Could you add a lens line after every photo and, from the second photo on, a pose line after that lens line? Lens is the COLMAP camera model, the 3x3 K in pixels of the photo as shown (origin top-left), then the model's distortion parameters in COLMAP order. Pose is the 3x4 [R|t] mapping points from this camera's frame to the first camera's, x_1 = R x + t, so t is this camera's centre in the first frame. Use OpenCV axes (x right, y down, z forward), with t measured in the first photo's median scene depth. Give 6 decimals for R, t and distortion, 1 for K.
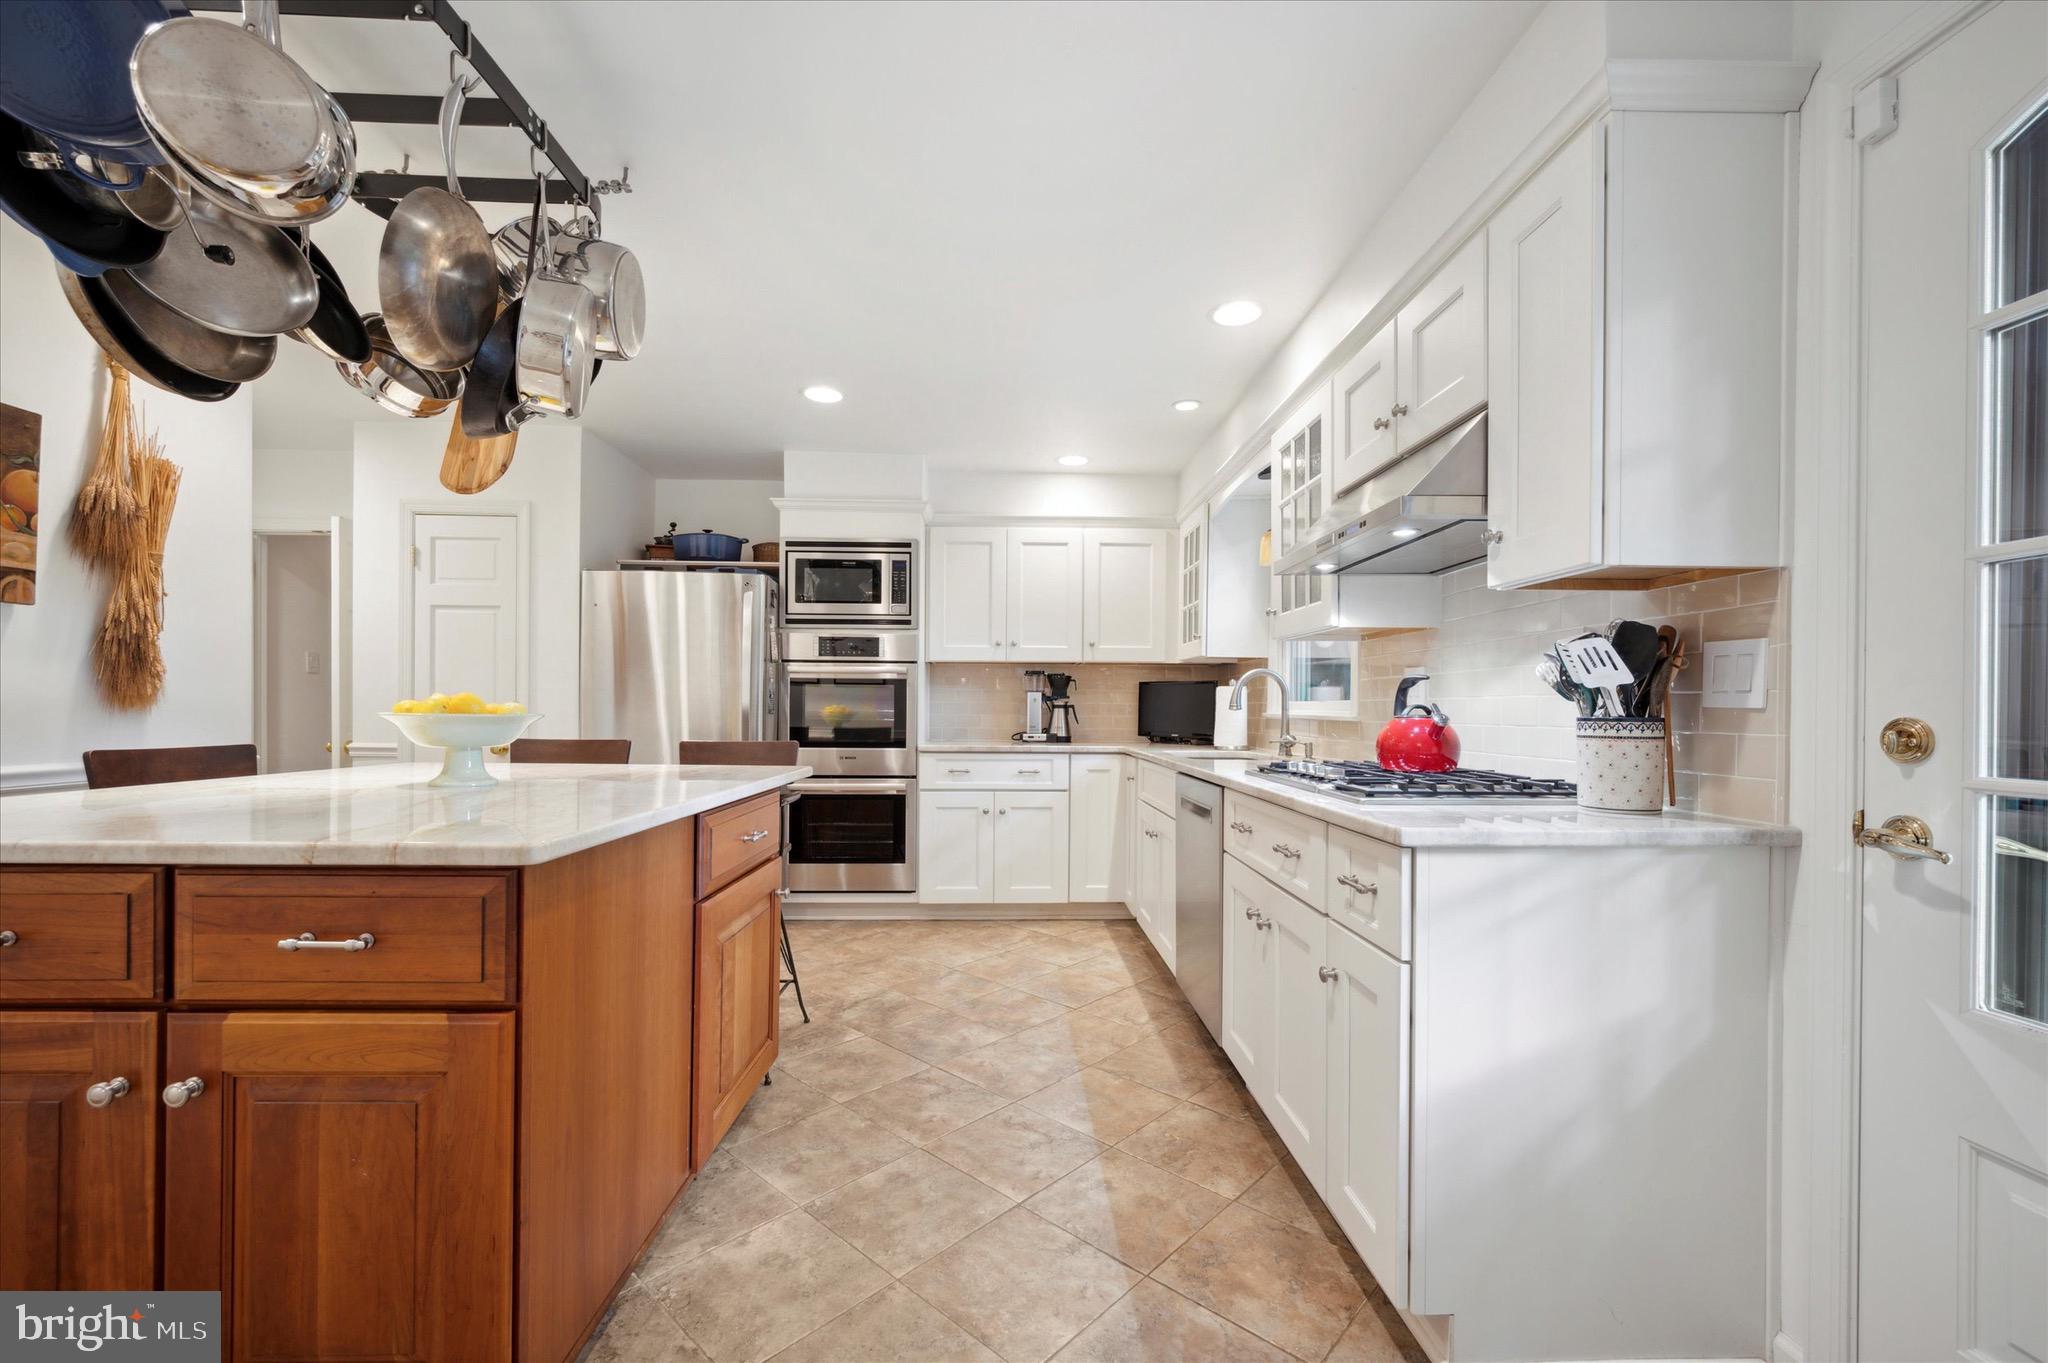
lens RADIAL K [[817.9, 0, 1032.9], [0, 817.9, 698.6], [0, 0, 1]] dist [0.001542, 0.000098]
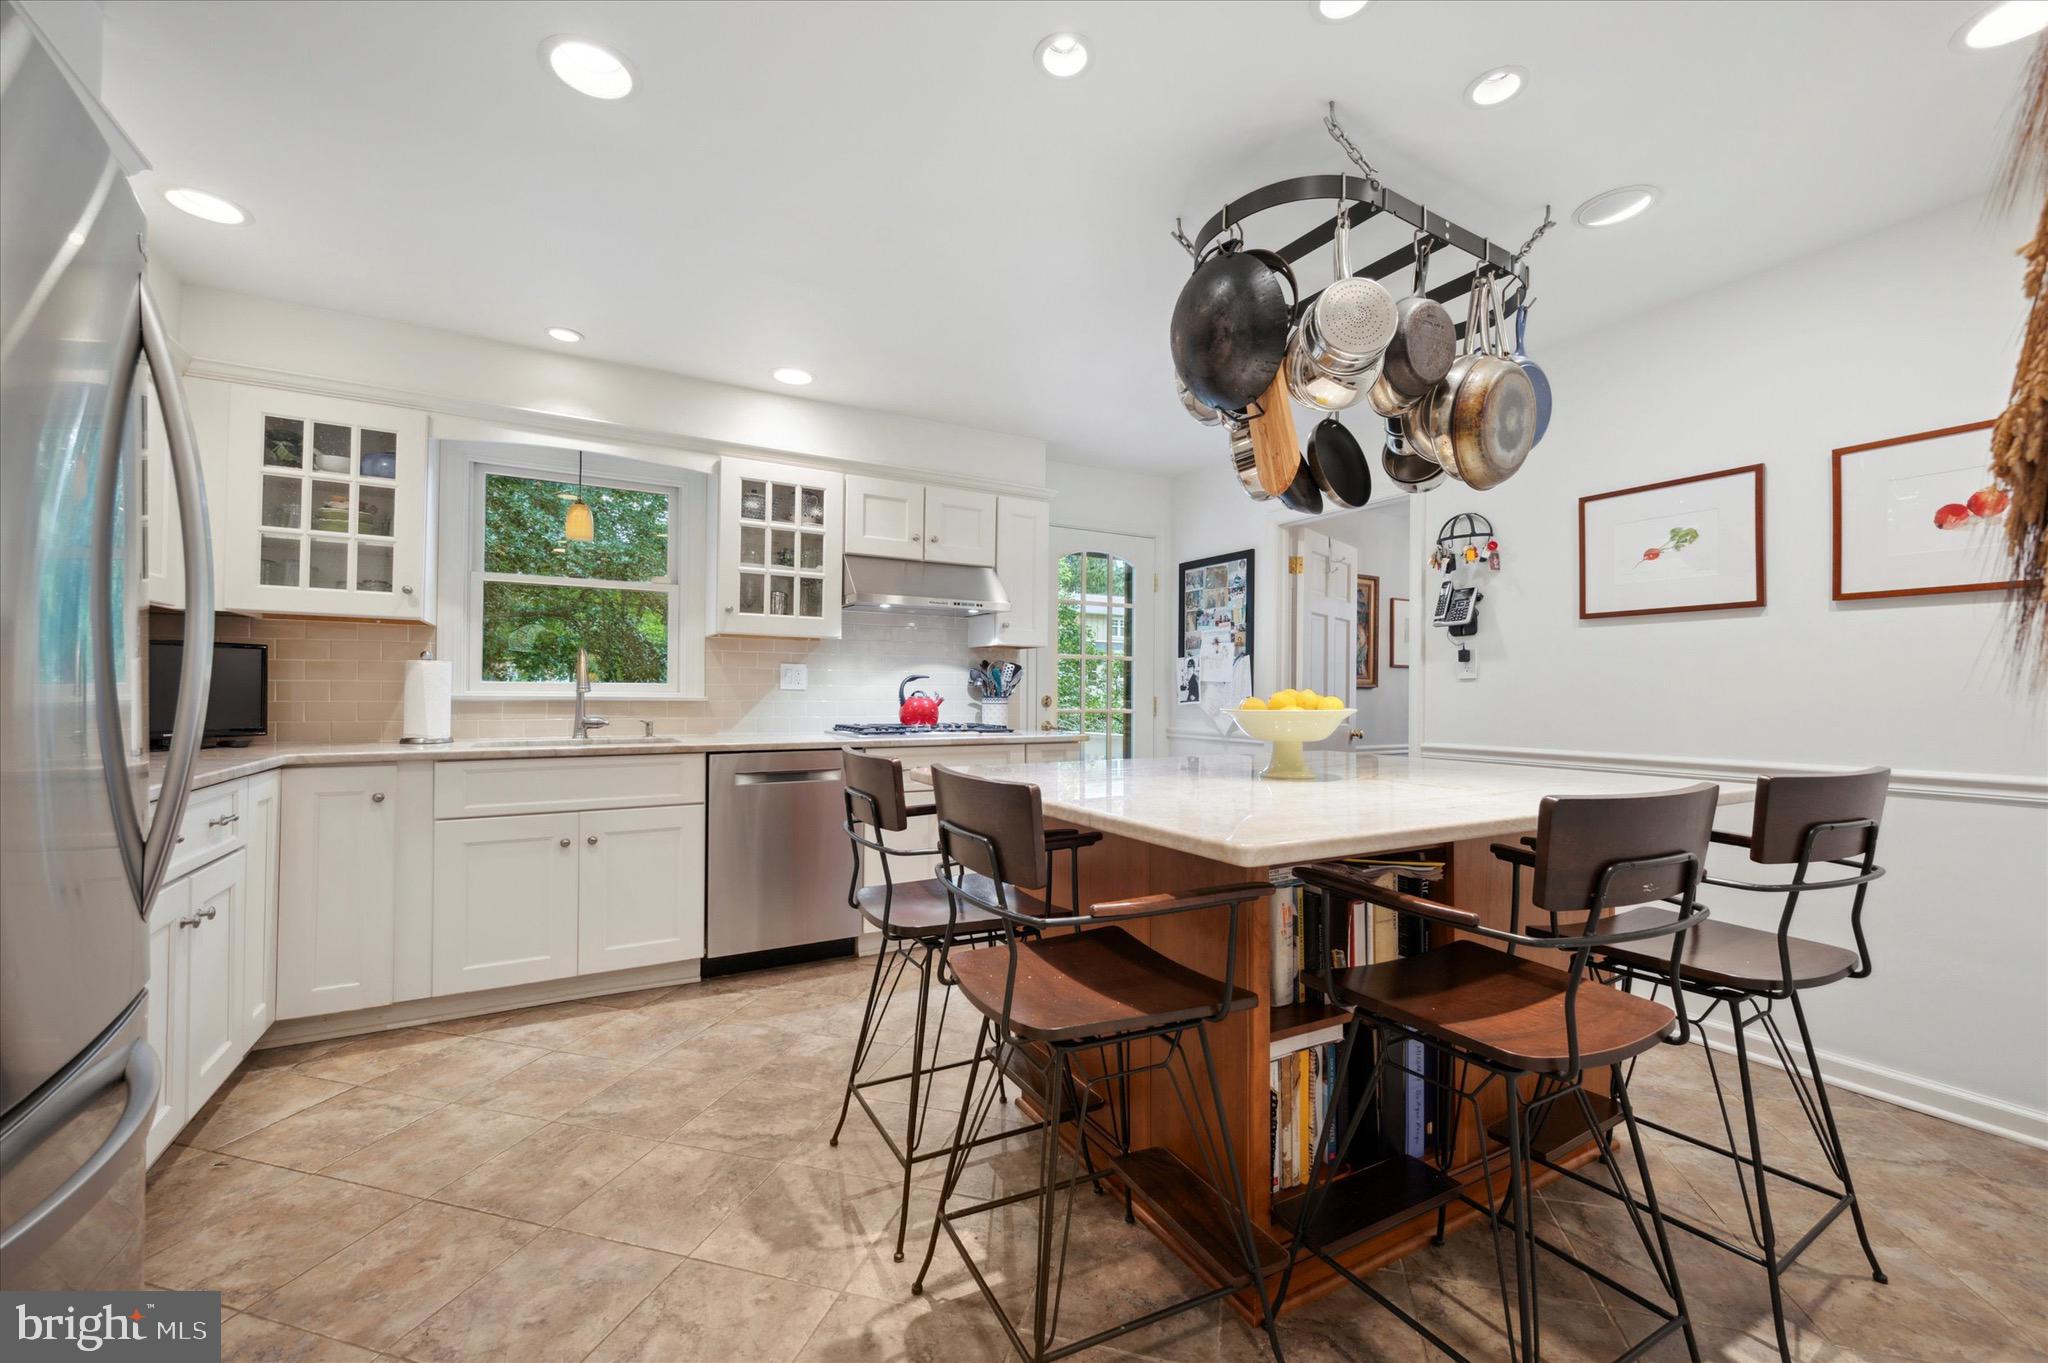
lens RADIAL K [[817.9, 0, 1032.8], [0, 817.9, 688.9], [0, 0, 1]] dist [0.001542, 0.000098]
pose [[-0.450172, 0.009596, 0.892890, -0.826108], [-0.005044, 0.999899, -0.013289, 0.026064], [-0.892928, -0.010486, -0.450078, 1.010589]]
